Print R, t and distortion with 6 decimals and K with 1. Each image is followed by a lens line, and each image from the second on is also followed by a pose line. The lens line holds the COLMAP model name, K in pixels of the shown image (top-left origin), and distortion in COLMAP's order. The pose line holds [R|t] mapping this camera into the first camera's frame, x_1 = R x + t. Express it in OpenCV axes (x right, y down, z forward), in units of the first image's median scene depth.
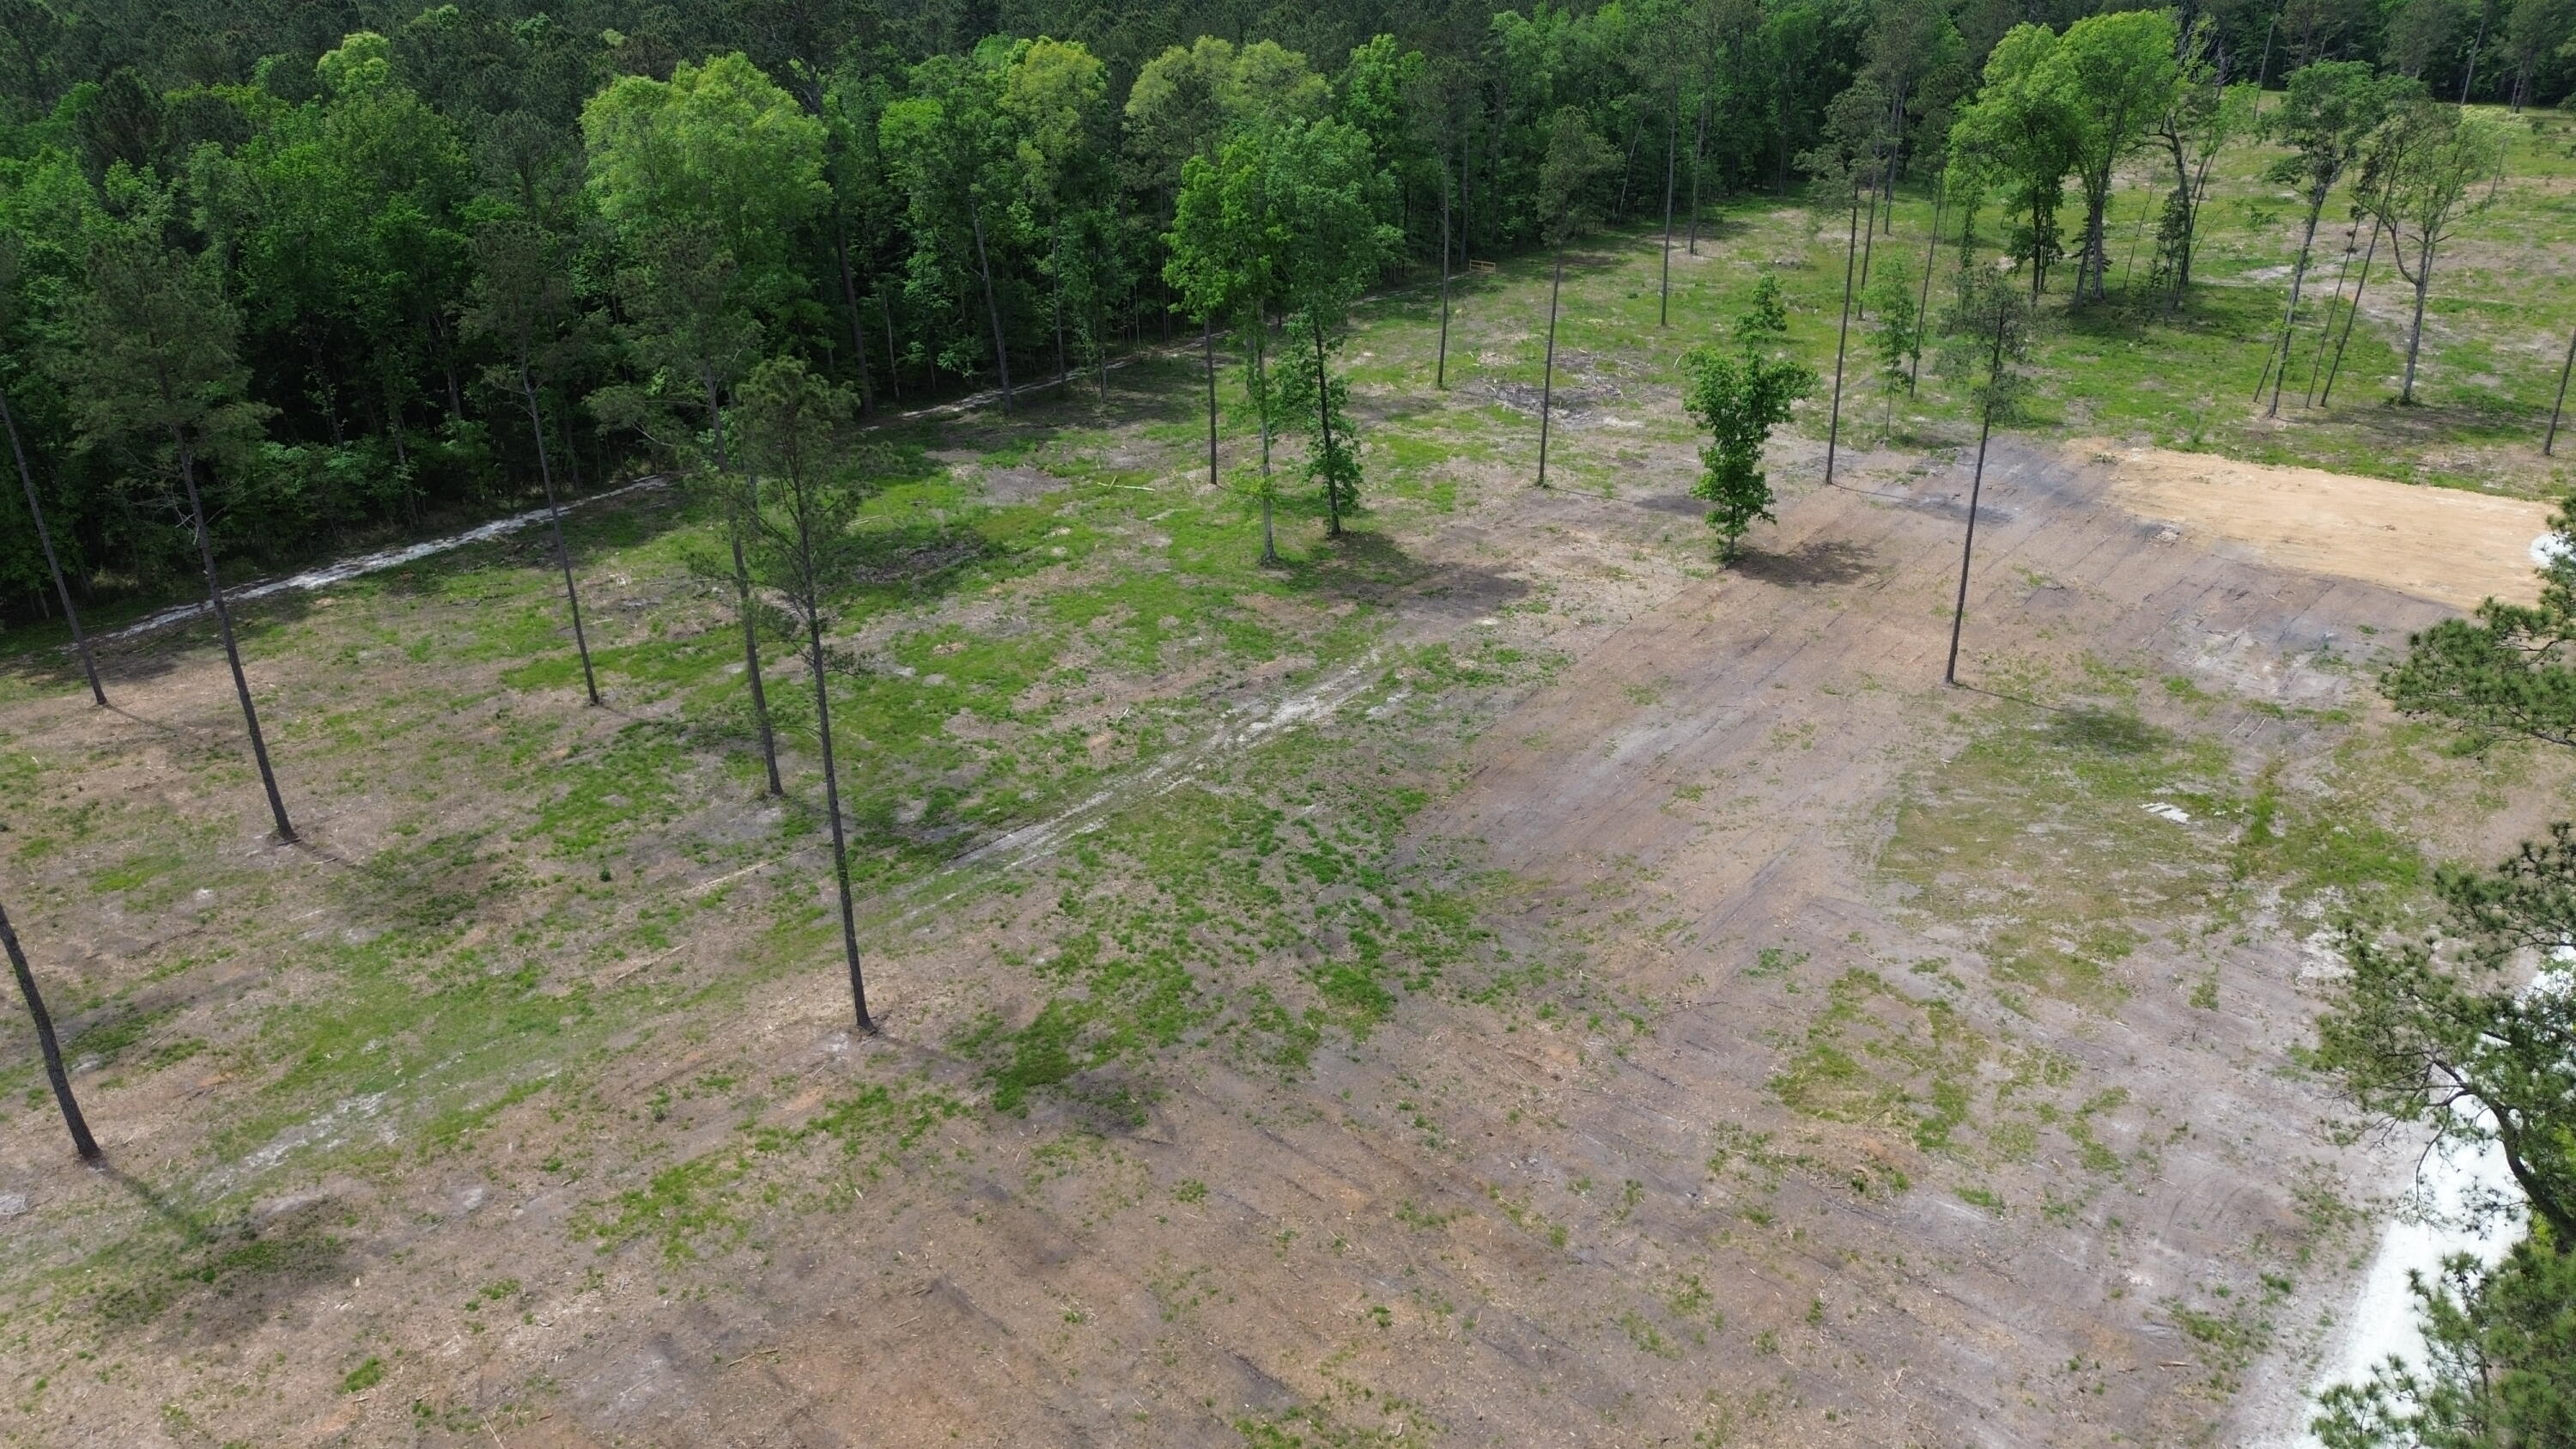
lens RADIAL K [[1864.6, 0, 1299.4], [0, 1864.6, 736.1], [0, 0, 1]] dist [0.085074, -0.111783]
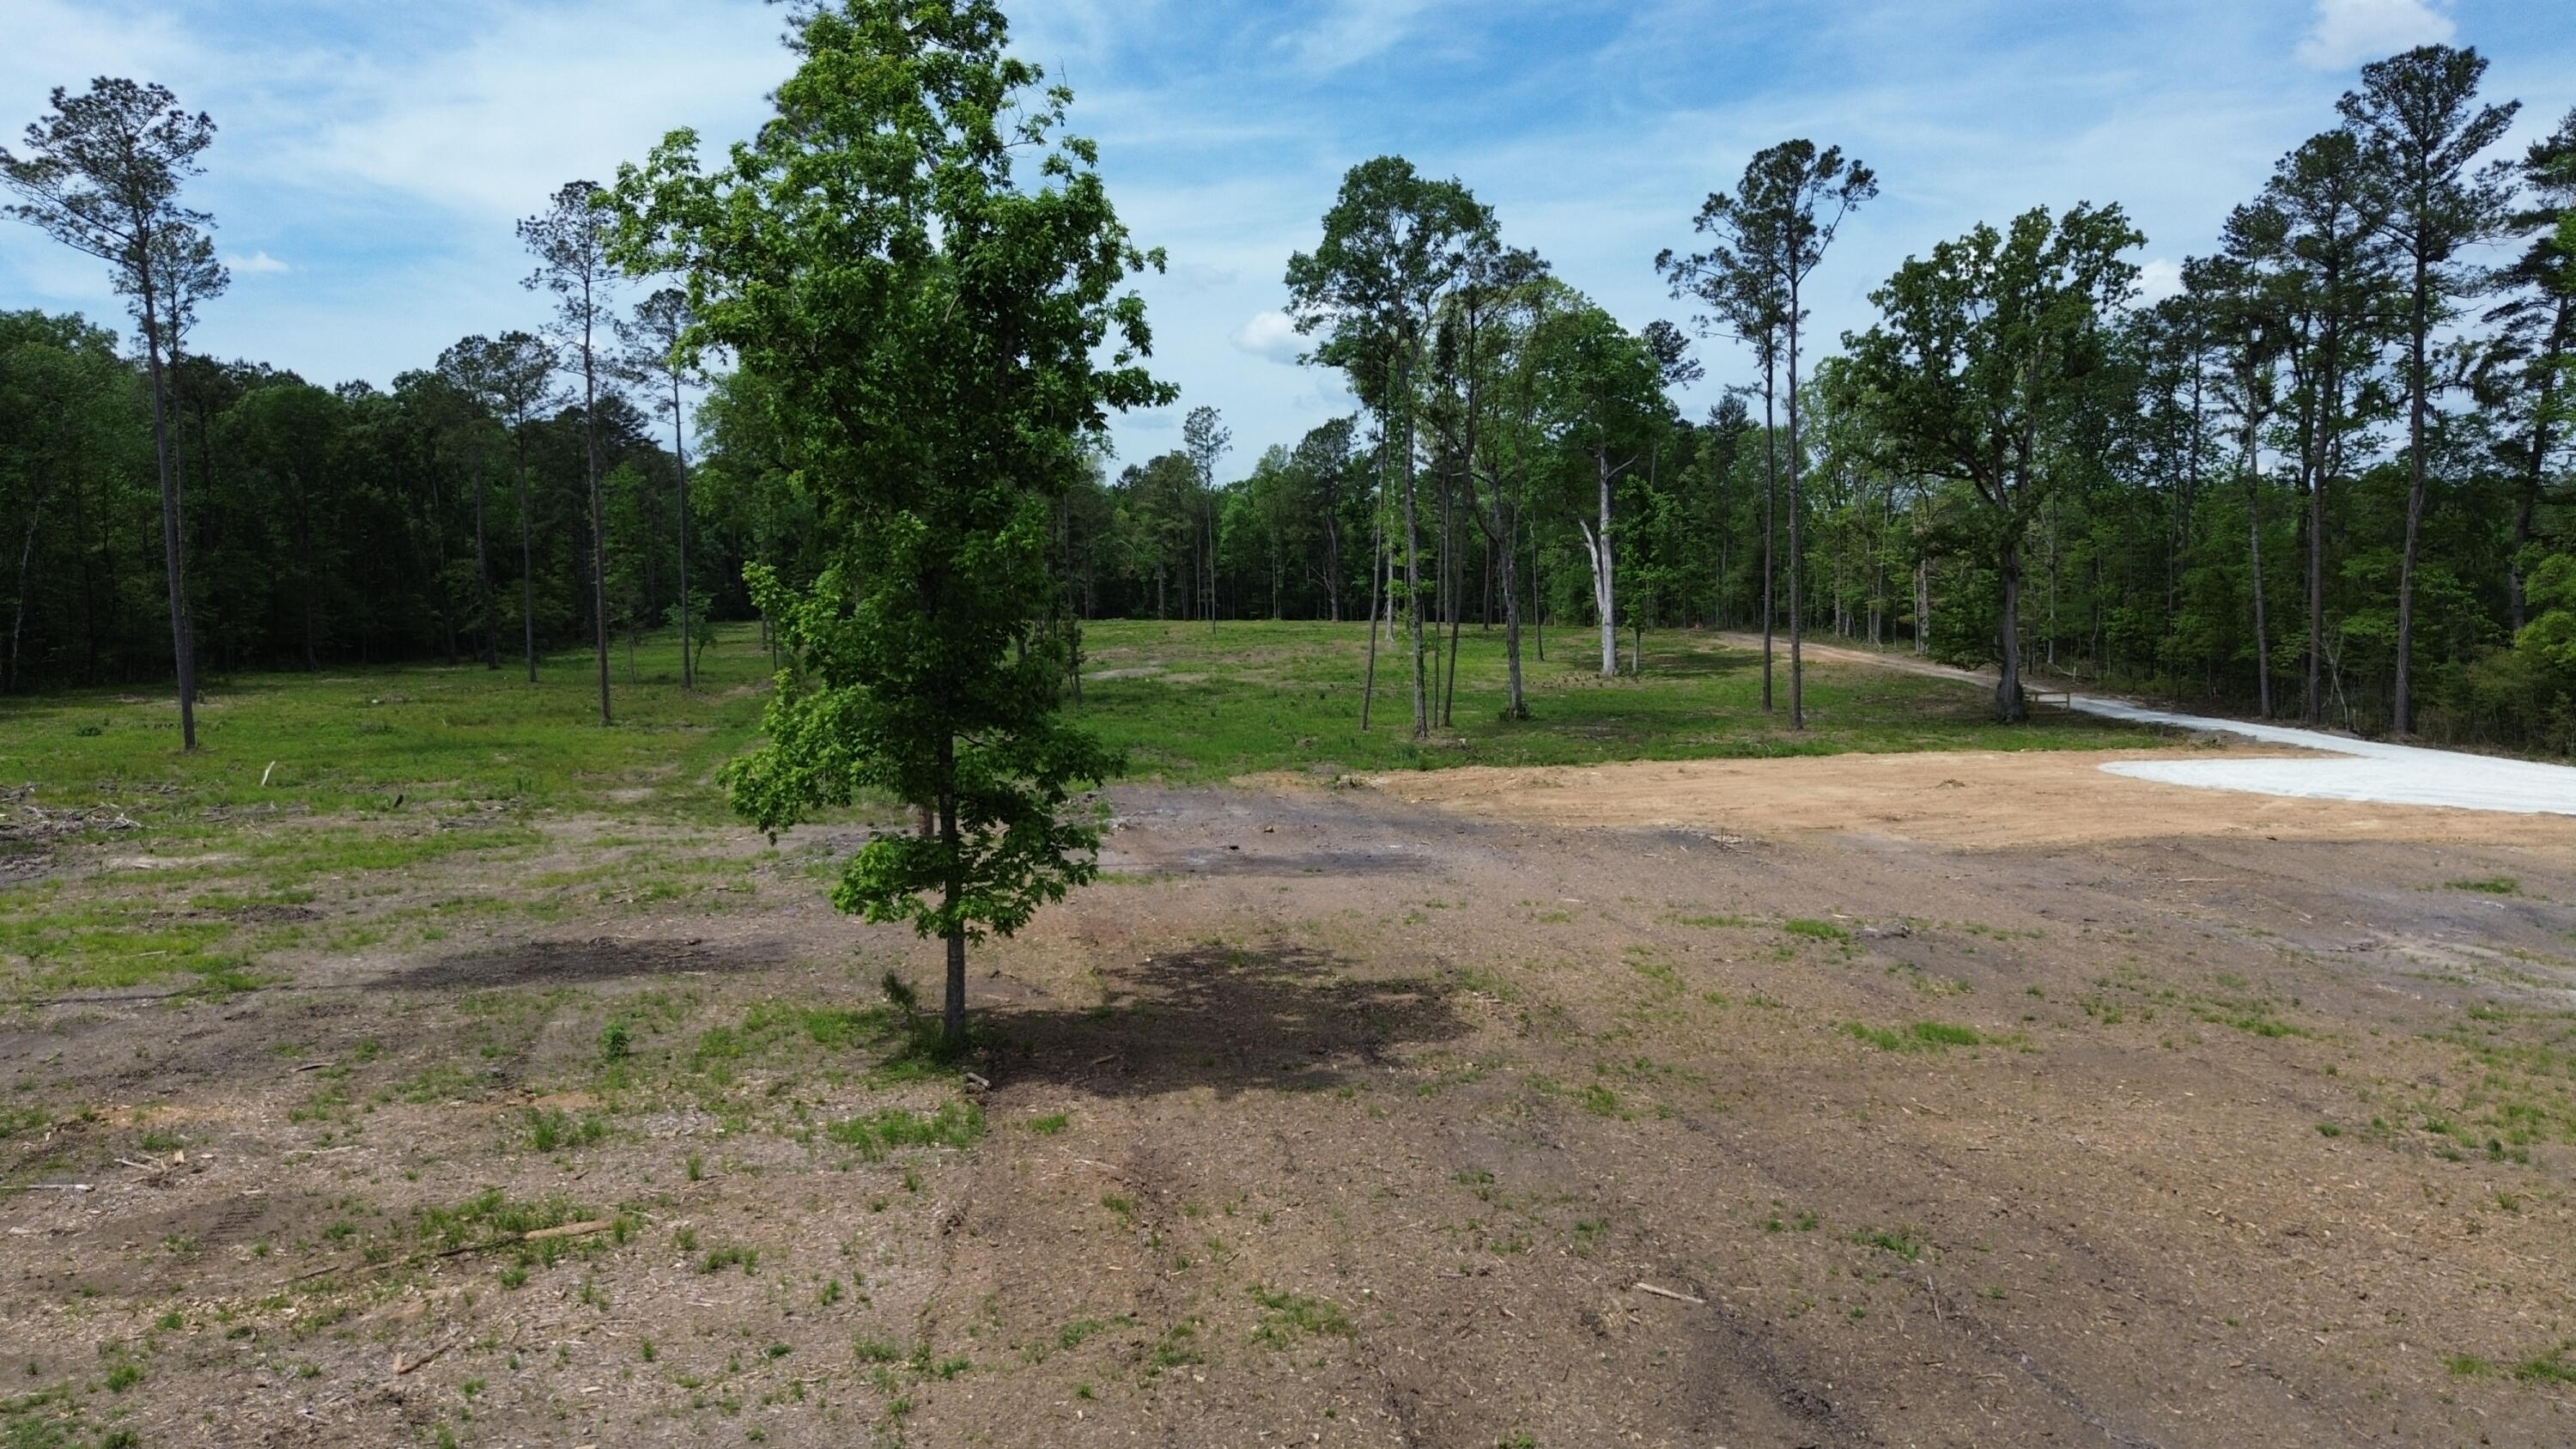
lens RADIAL K [[1826.2, 0, 1291.4], [0, 1826.2, 723.1], [0, 0, 1]] dist [0.065926, -0.064981]
pose [[0.704243, -0.050916, 0.708131, 0.101477], [0.299309, 0.925746, -0.231103, -0.068488], [-0.643783, 0.374702, 0.667189, 0.813689]]
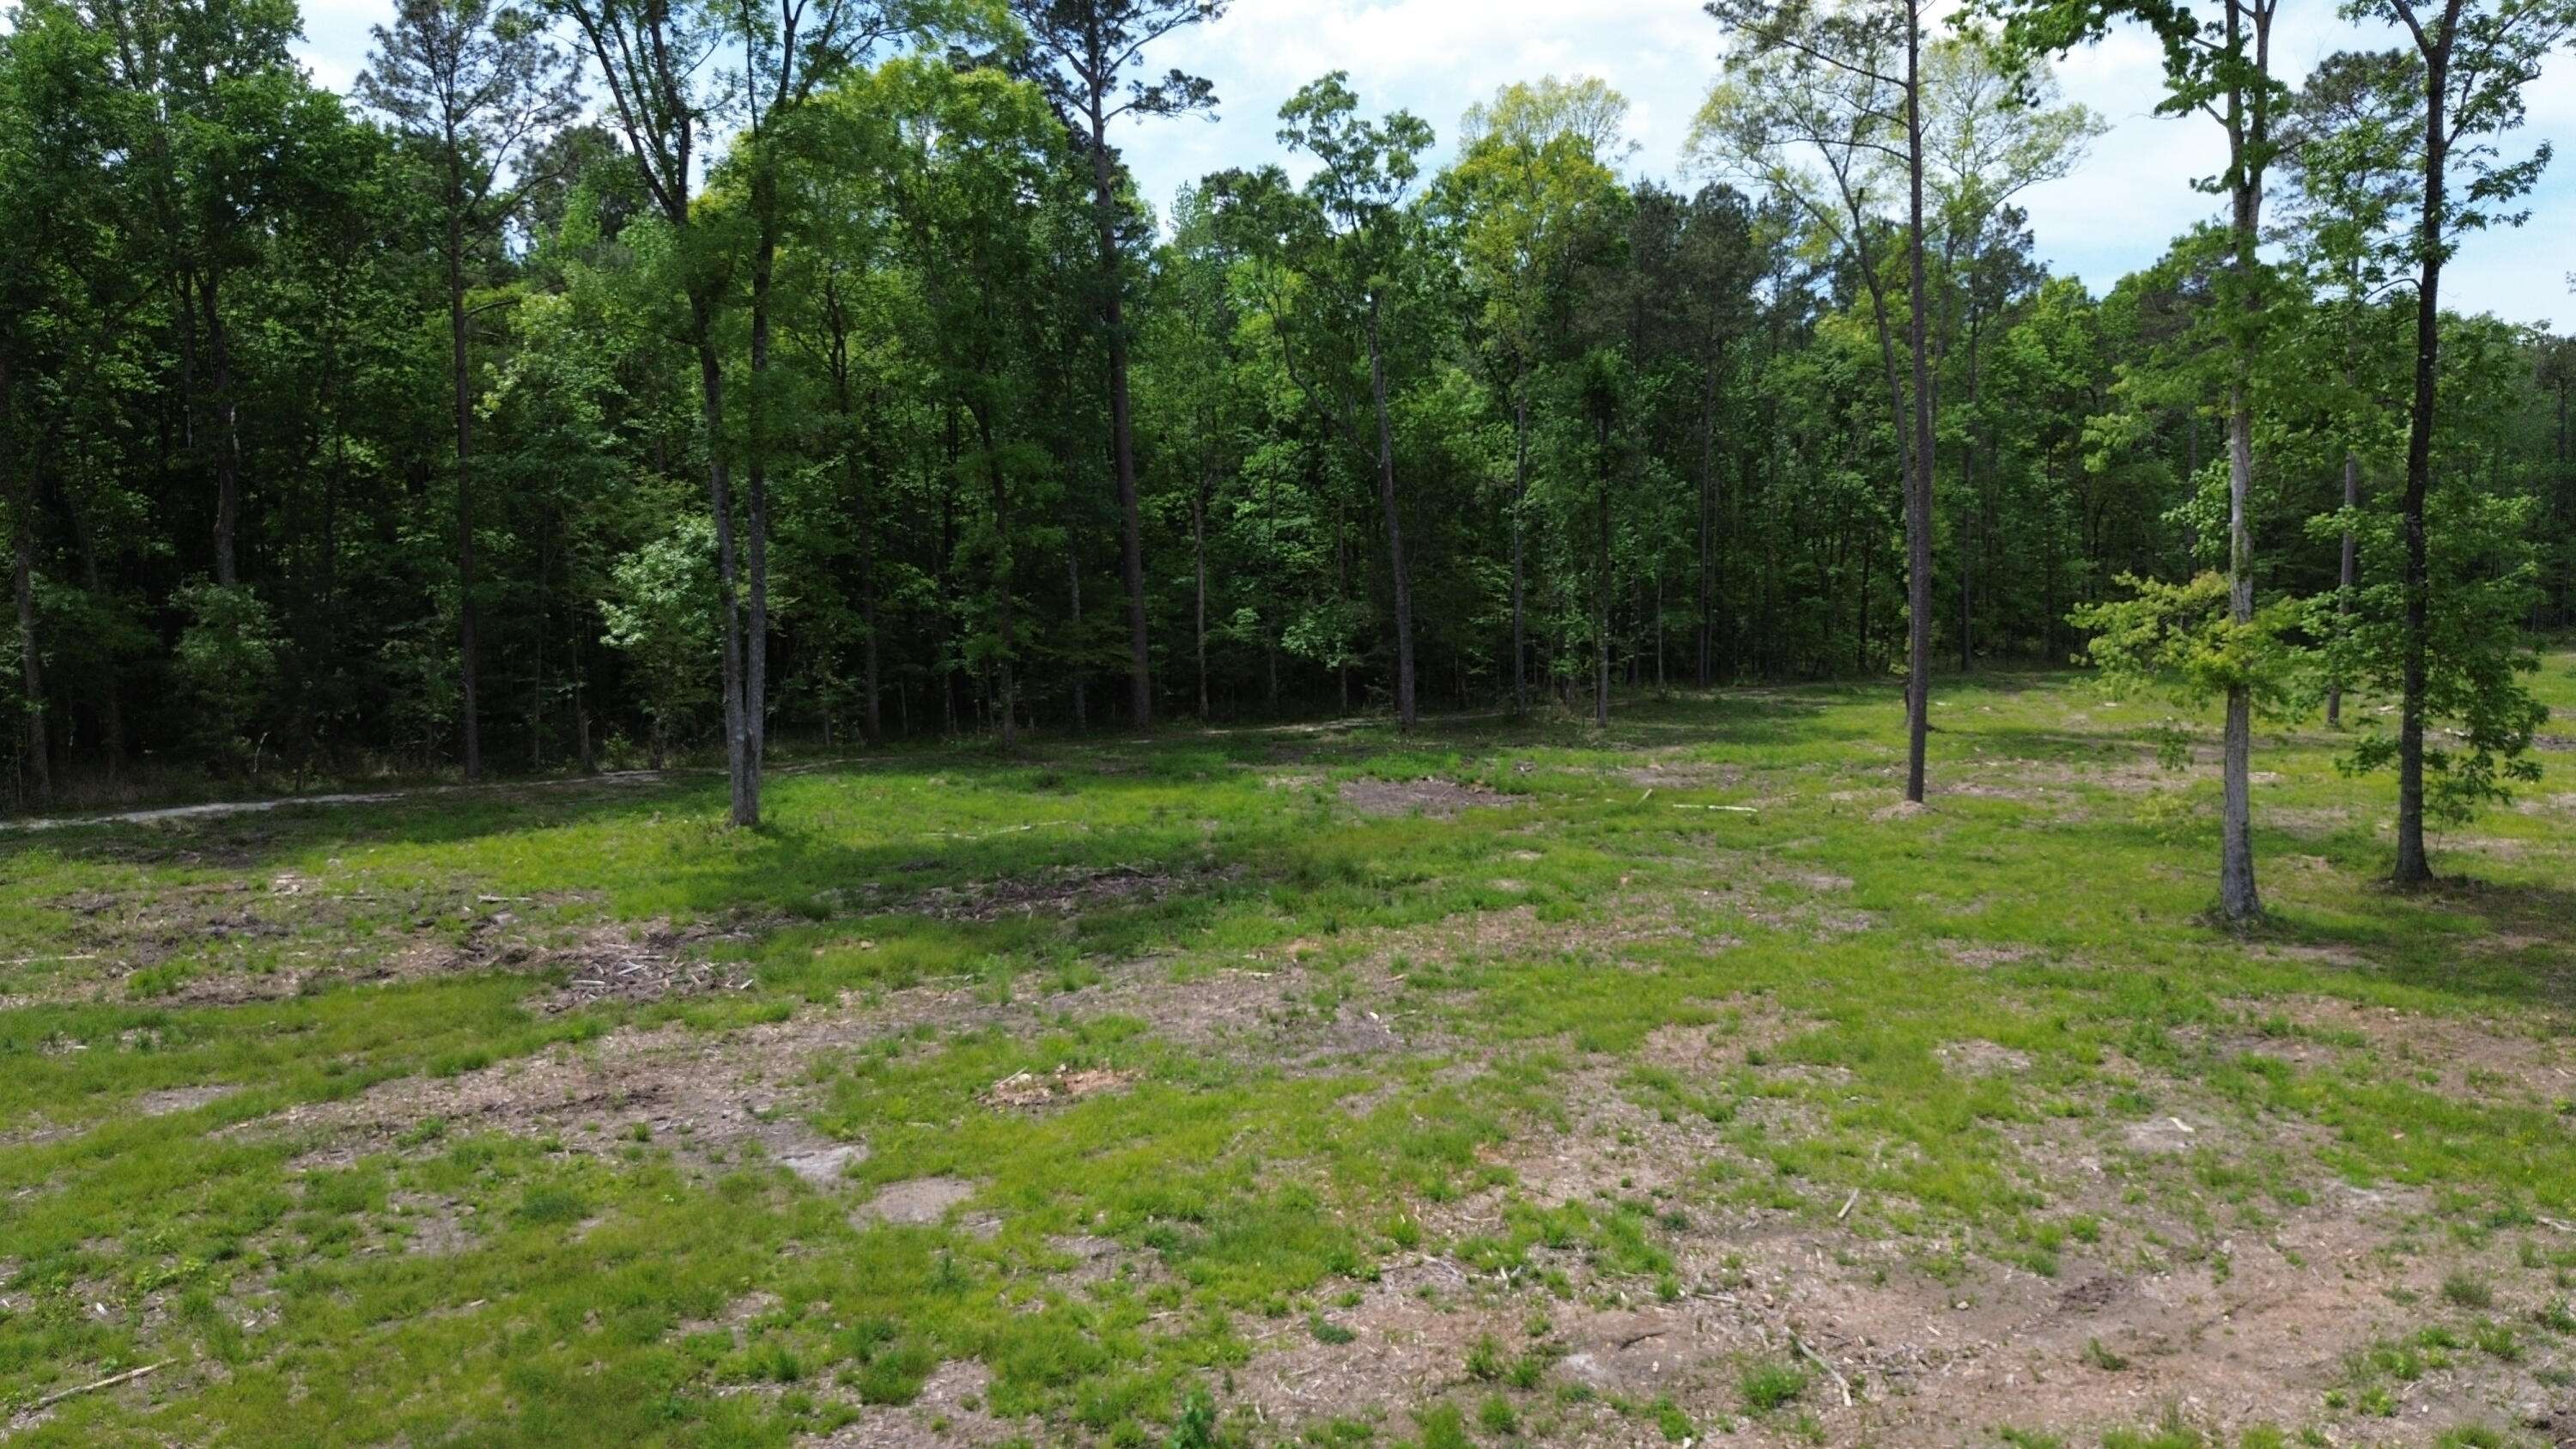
lens RADIAL K [[1837.4, 0, 1290.9], [0, 1837.4, 714.1], [0, 0, 1]] dist [0.097051, -0.109492]
pose [[0.973450, 0.019732, -0.228048, -0.095766], [-0.097175, 0.937668, -0.333671, -0.014306], [0.207249, 0.346973, 0.914690, 0.700934]]
